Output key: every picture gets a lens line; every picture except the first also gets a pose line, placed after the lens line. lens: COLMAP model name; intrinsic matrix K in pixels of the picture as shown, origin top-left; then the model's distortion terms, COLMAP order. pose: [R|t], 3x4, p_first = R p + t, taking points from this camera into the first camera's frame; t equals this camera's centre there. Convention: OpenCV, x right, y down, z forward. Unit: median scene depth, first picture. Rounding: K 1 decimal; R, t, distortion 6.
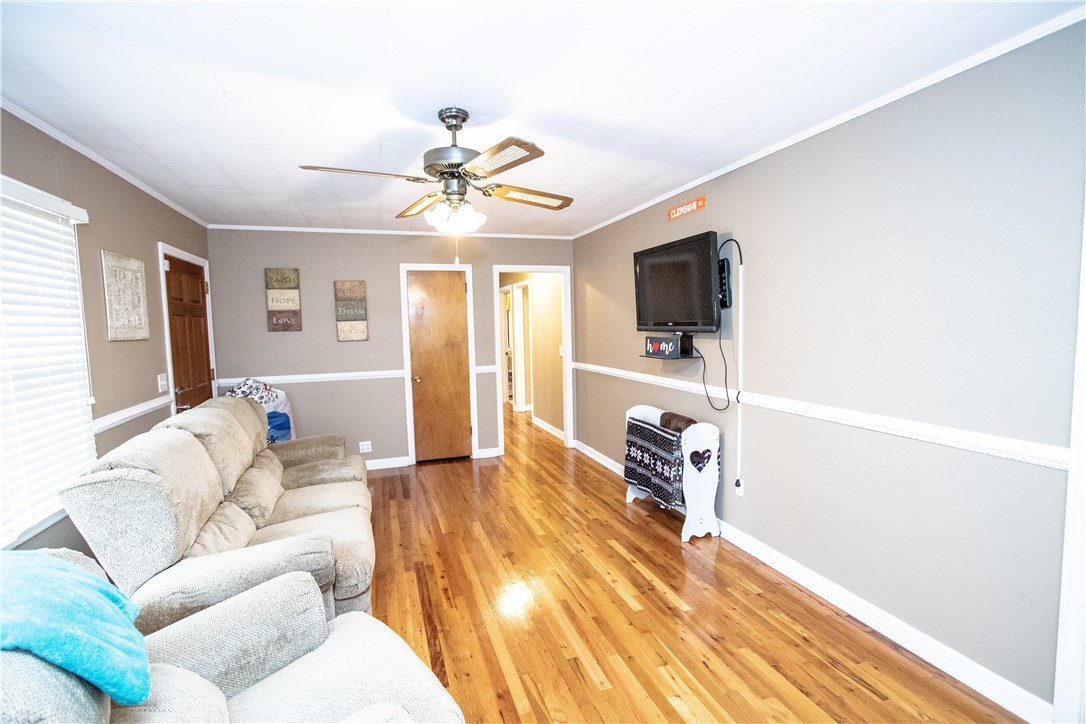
lens RADIAL K [[498.2, 0, 541.6], [0, 498.2, 364.9], [0, 0, 1]] dist [-0.020101, 0.004906]
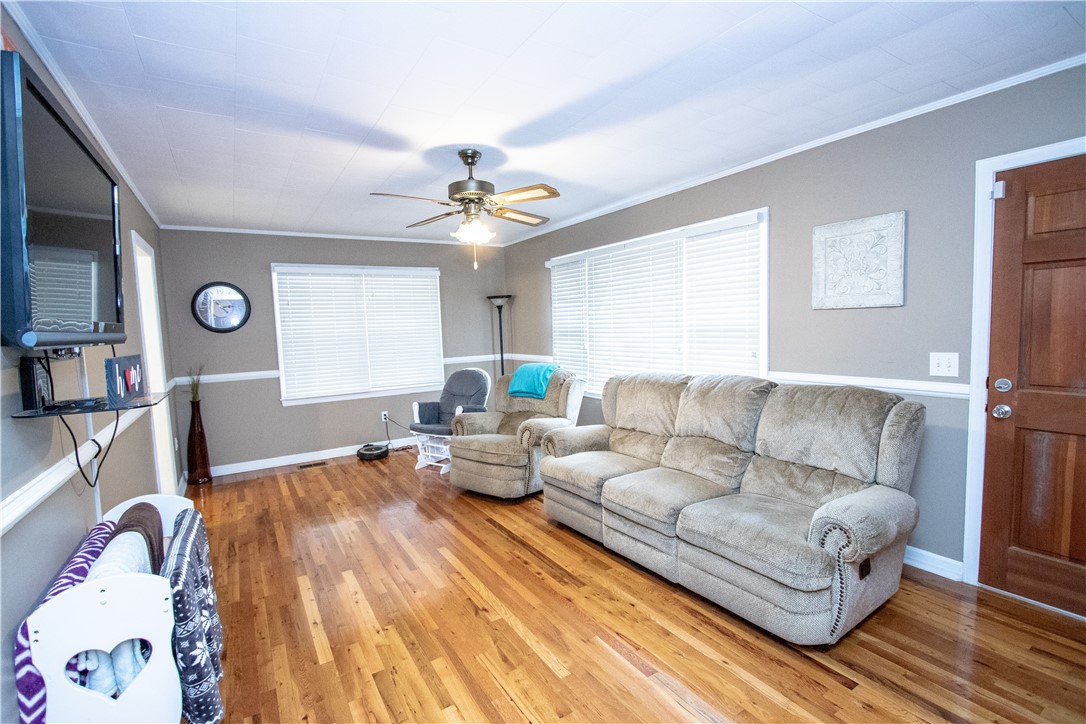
lens RADIAL K [[498.2, 0, 541.6], [0, 498.2, 364.9], [0, 0, 1]] dist [-0.020101, 0.004906]
pose [[-0.970868, 0.077310, -0.226799, -0.016541], [0.039568, 0.985253, 0.166466, -0.127397], [0.236323, 0.152642, -0.959610, 1.806541]]
